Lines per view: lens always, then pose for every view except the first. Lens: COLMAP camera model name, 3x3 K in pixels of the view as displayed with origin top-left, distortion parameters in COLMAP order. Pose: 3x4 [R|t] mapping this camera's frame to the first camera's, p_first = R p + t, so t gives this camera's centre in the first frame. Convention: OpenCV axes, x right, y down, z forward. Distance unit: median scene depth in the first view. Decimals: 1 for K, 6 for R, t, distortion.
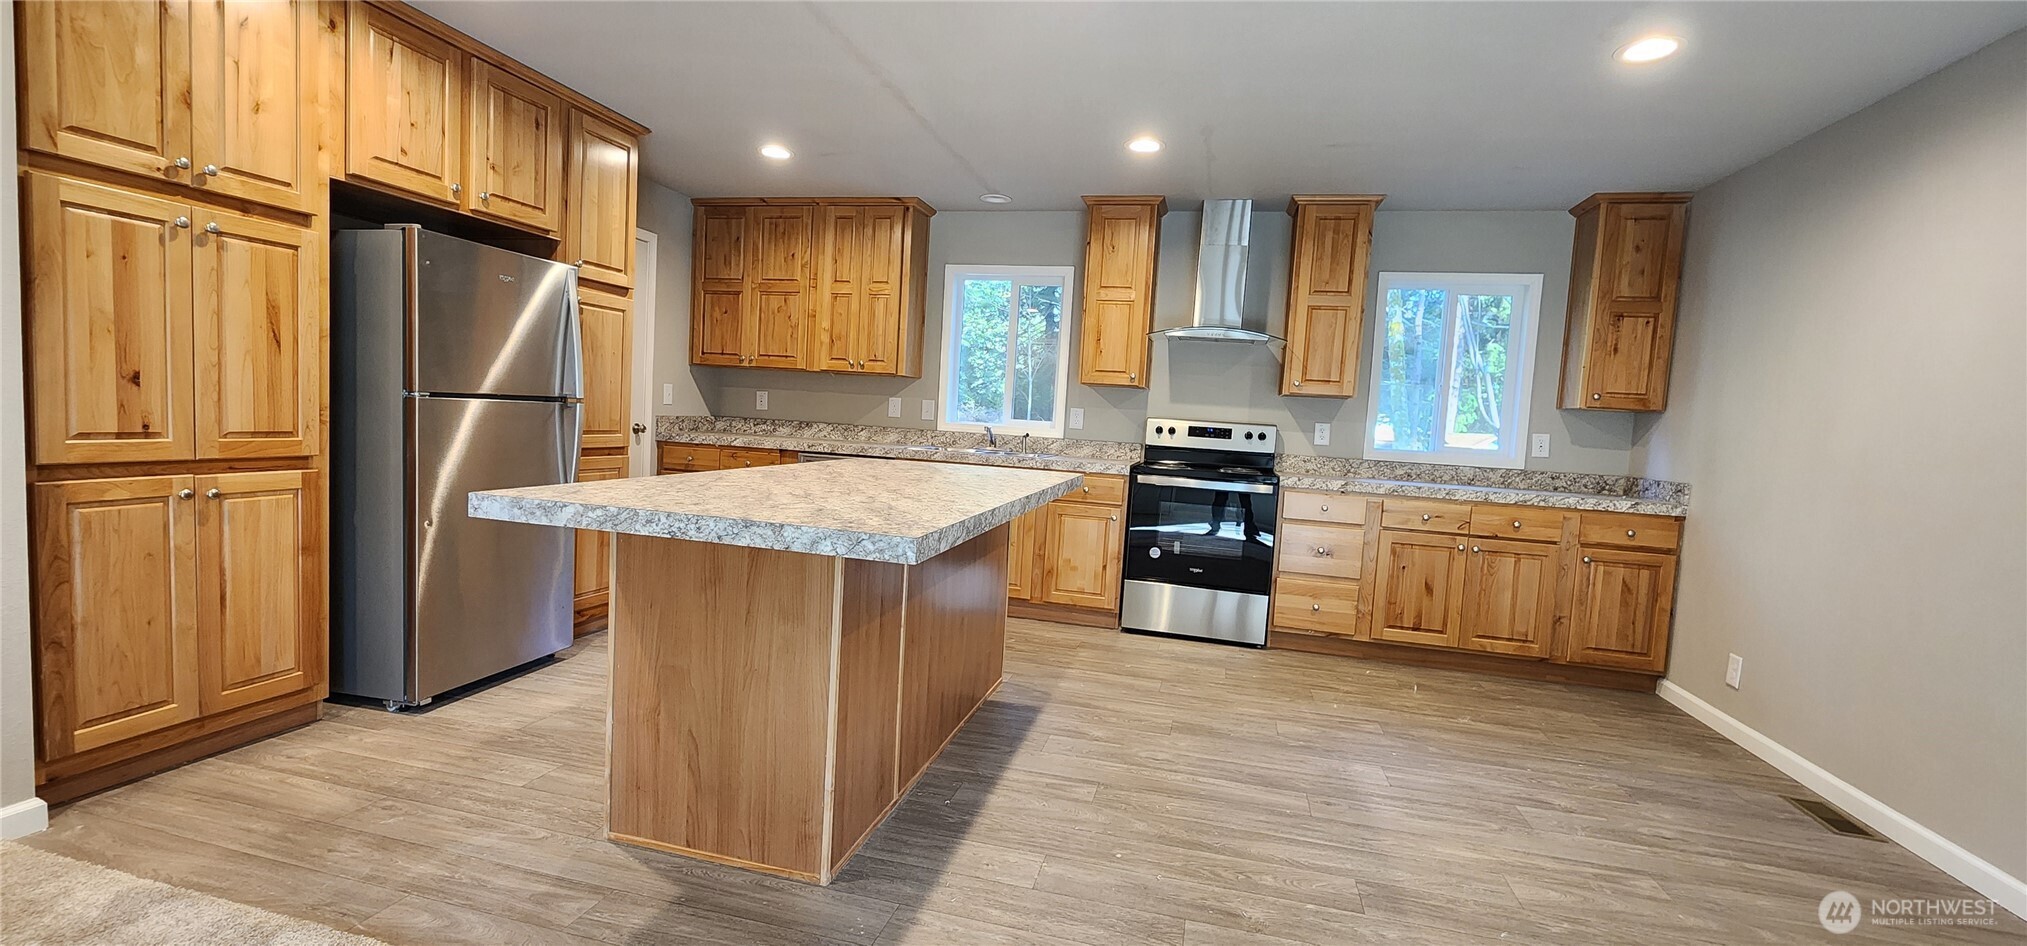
lens RADIAL K [[833.6, 0, 1012.2], [0, 833.6, 476.1], [0, 0, 1]] dist [-0.001371, 0.000263]
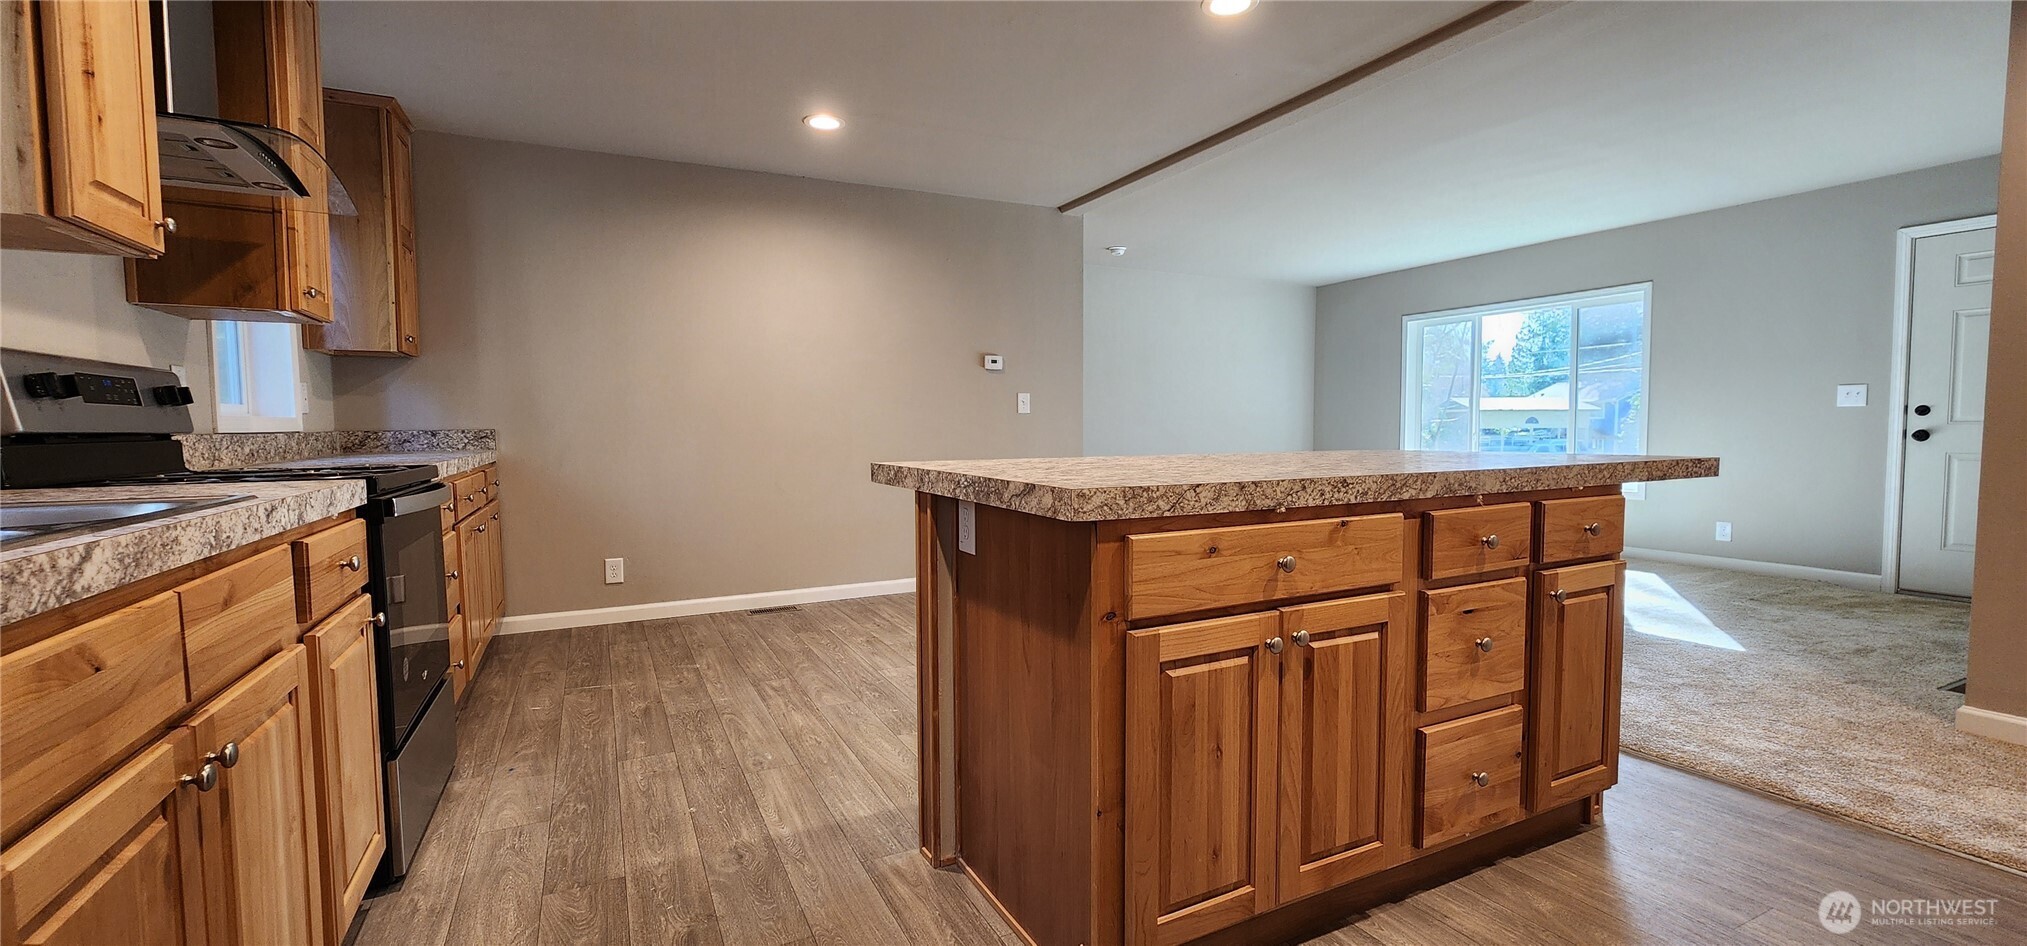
lens RADIAL K [[833.6, 0, 1012.2], [0, 833.6, 476.1], [0, 0, 1]] dist [-0.001371, 0.000263]
pose [[-0.654633, -0.099203, 0.749409, -0.399231], [0.026031, 0.987806, 0.153500, -0.075109], [-0.755499, 0.119993, -0.644068, 1.161275]]
